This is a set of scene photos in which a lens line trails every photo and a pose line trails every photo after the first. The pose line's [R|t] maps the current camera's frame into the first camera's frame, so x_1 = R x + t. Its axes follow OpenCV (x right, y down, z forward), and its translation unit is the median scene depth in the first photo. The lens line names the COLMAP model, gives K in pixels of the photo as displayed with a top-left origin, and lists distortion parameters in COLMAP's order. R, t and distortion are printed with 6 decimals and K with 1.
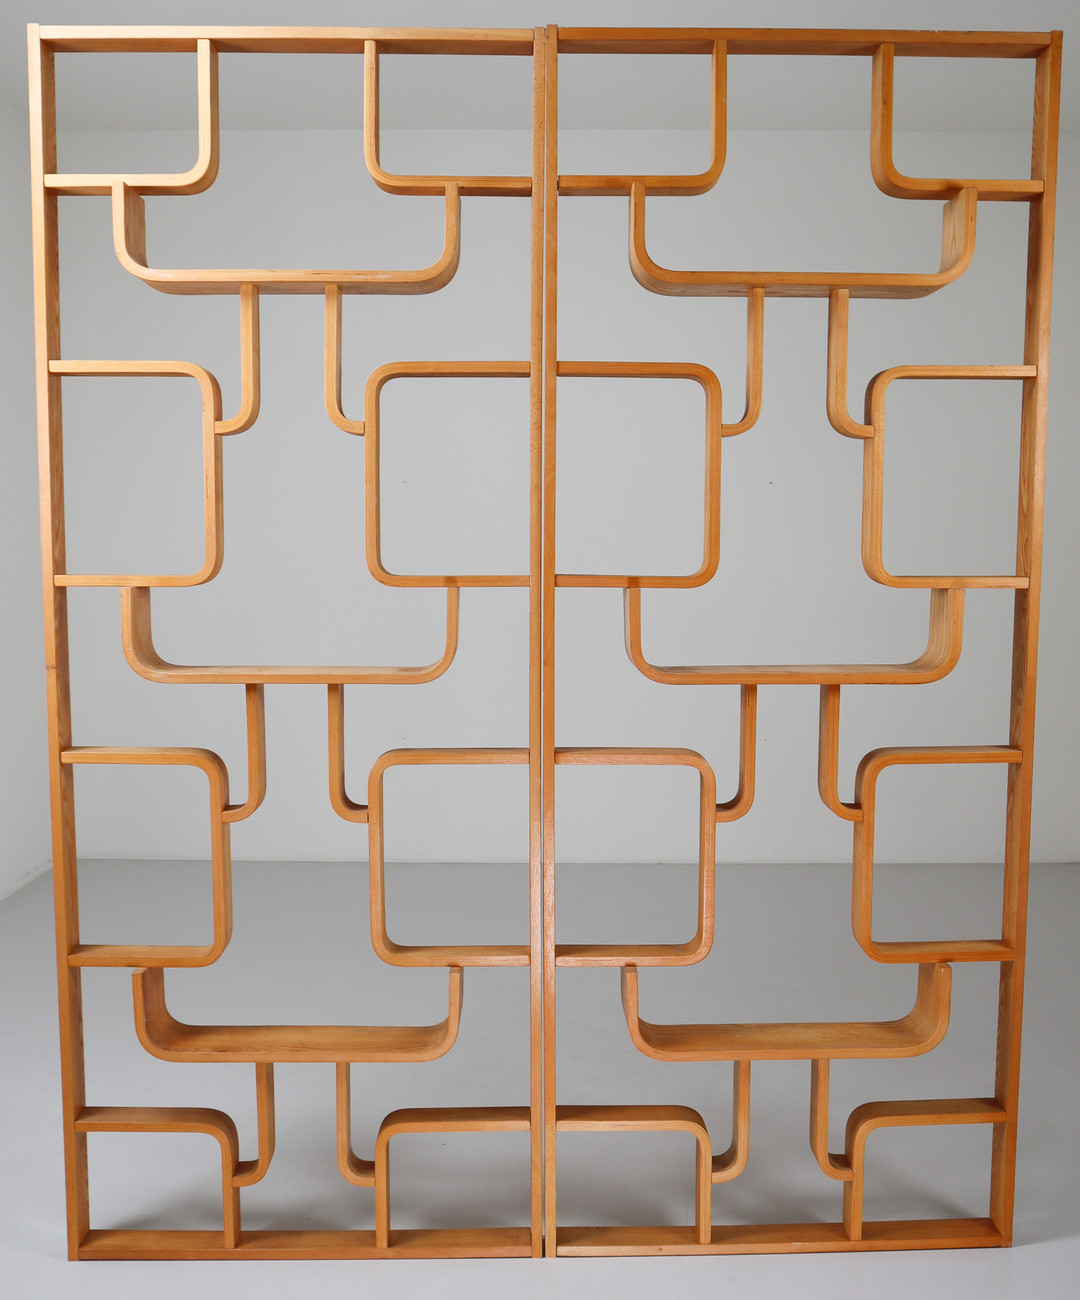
lens RADIAL K [[1182.3, 0, 540.4], [0, 1182.3, 716.3], [0, 0, 1]] dist [-0.044985, 0.004562]
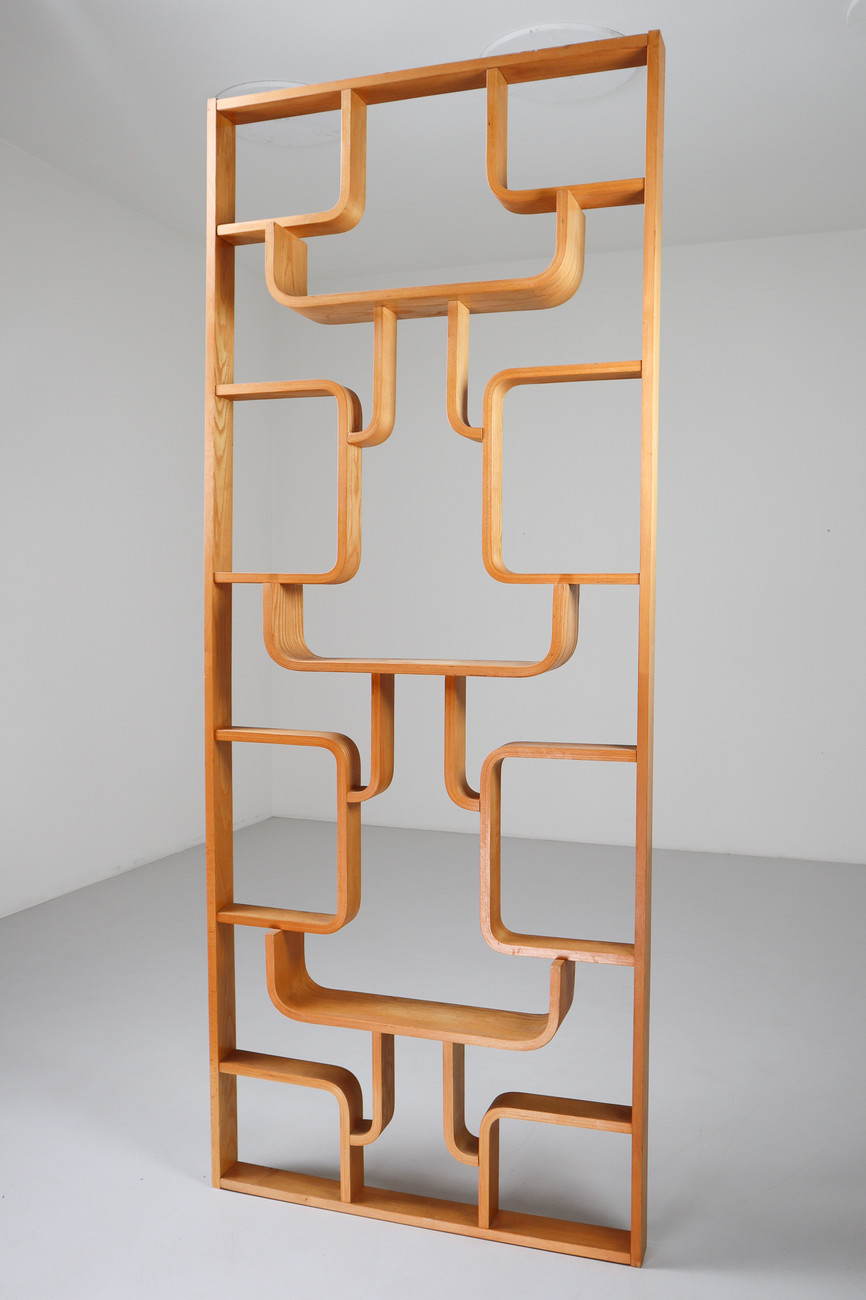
lens RADIAL K [[1186.4, 0, 431.6], [0, 1186.4, 677.4], [0, 0, 1]] dist [-0.083964, 0.001911]
pose [[0.937782, 0.029267, -0.345990, 0.169178], [-0.039688, 0.998946, -0.023073, -0.001287], [0.344950, 0.035369, 0.937954, 0.005155]]
